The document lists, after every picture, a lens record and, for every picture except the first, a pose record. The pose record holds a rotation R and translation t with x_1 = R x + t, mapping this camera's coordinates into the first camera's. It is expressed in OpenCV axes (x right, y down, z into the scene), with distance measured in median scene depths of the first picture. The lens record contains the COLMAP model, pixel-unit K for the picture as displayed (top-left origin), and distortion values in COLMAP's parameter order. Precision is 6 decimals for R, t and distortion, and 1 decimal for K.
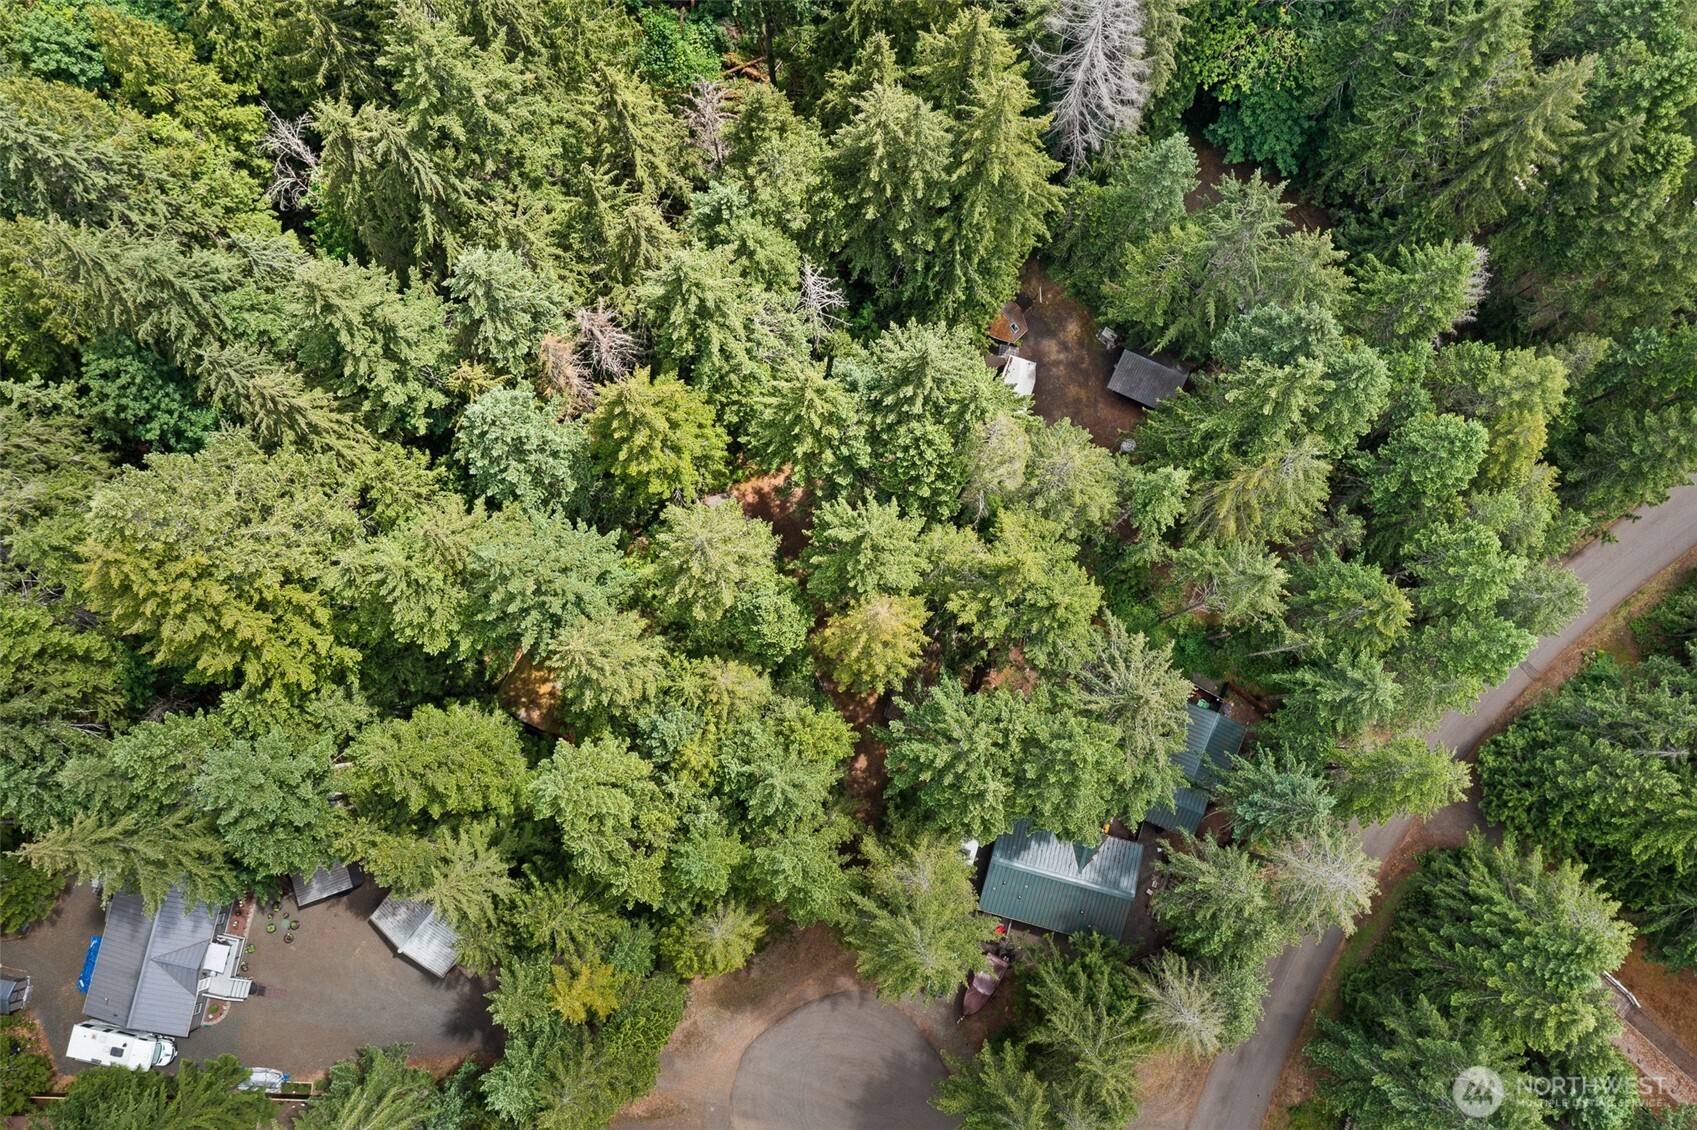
lens RADIAL K [[1348.0, 0, 858.9], [0, 1348.0, 569.8], [0, 0, 1]] dist [-0.028689, 0.005787]
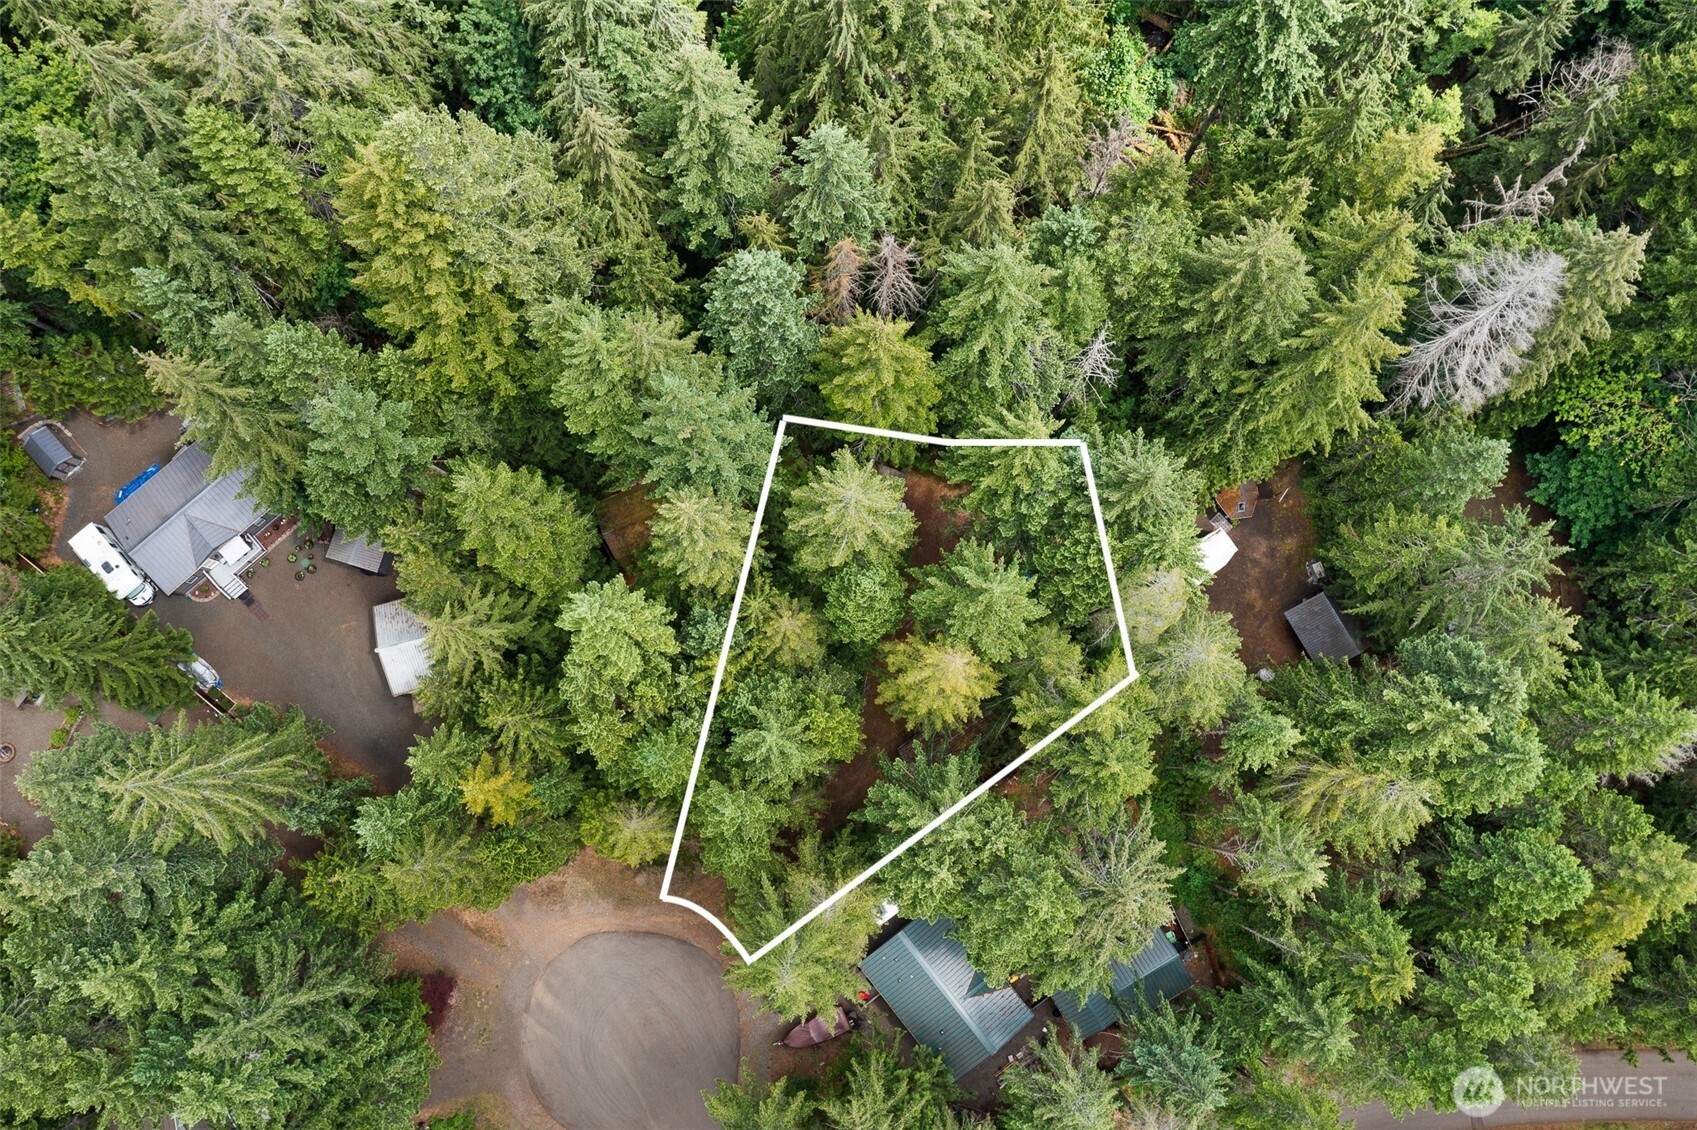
lens RADIAL K [[1357.0, 0, 844.1], [0, 1357.0, 572.3], [0, 0, 1]] dist [-0.028137, -0.004767]
pose [[0.804497, 0.587235, -0.089105, 0.000069], [-0.587374, 0.808851, 0.027439, -0.000491], [0.088186, 0.030263, 0.995644, 0.008819]]
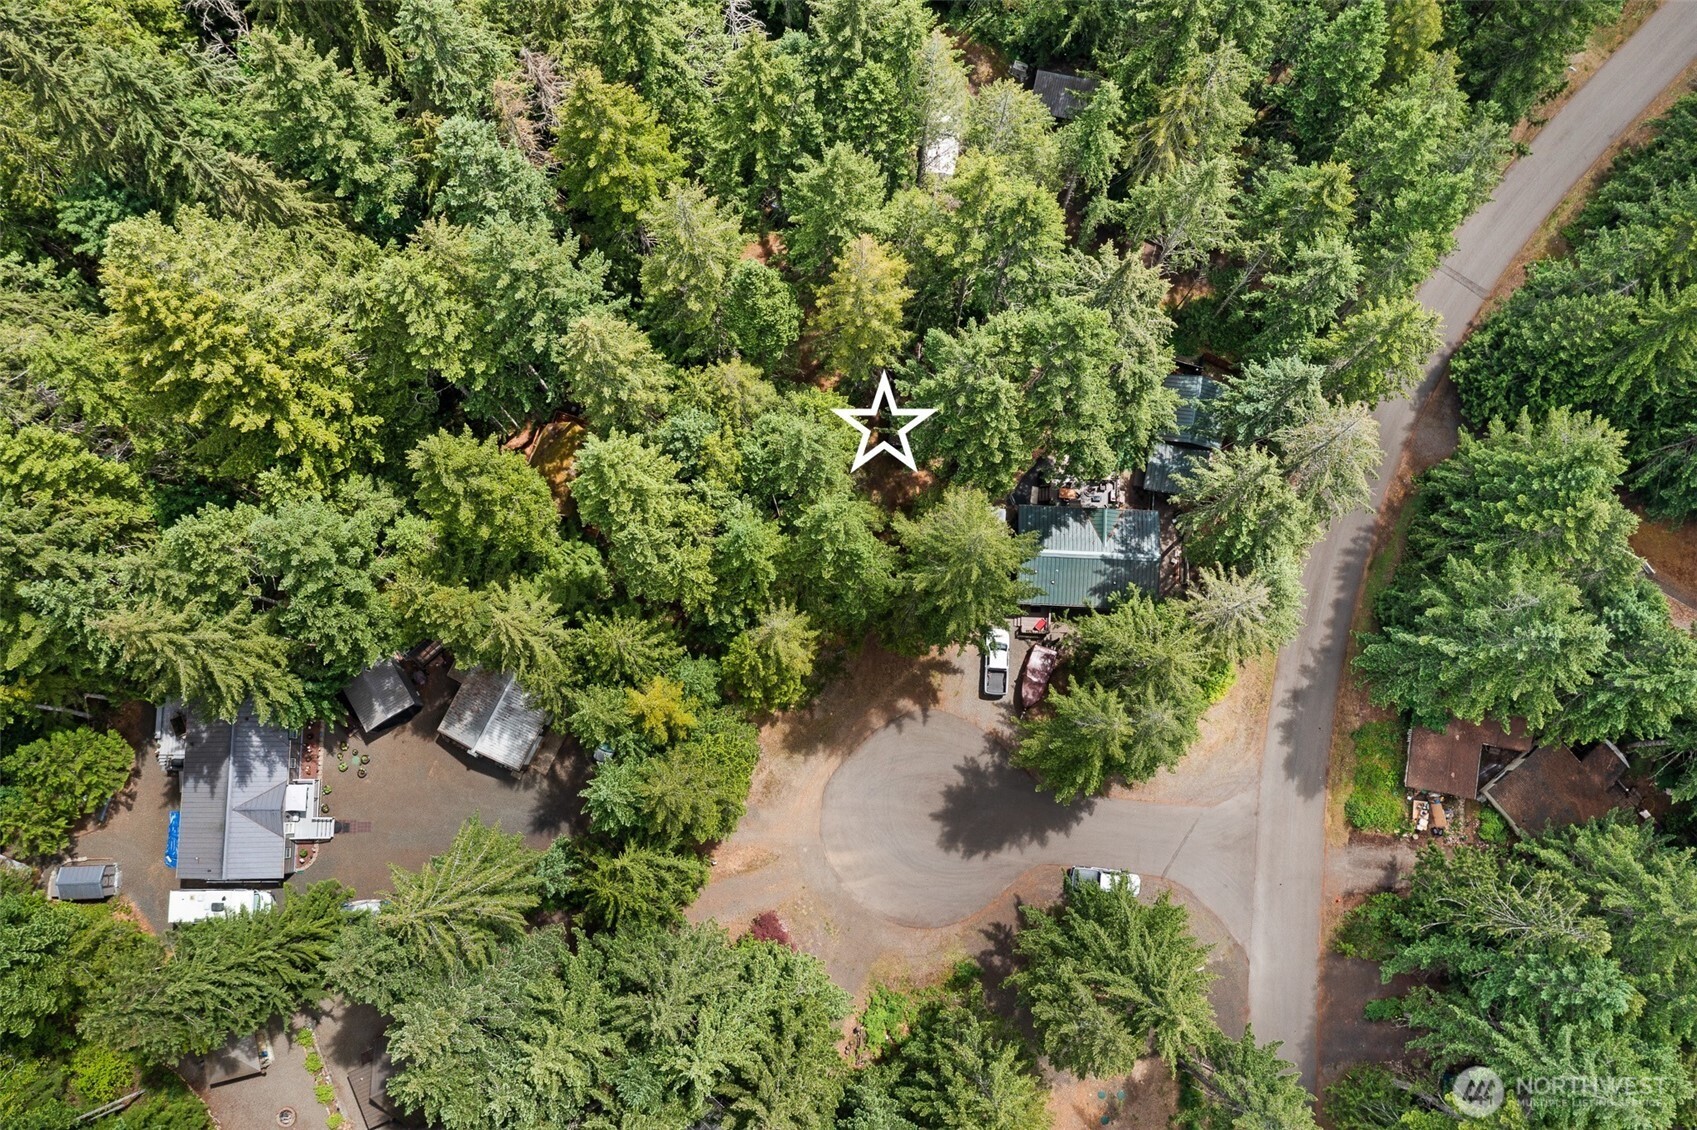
lens RADIAL K [[1348.0, 0, 858.9], [0, 1348.0, 569.8], [0, 0, 1]] dist [-0.028689, 0.005787]
pose [[0.977103, -0.210794, 0.028910, -0.062565], [0.211488, 0.977099, -0.023472, 0.263527], [-0.023300, 0.029049, 0.999306, -0.036879]]
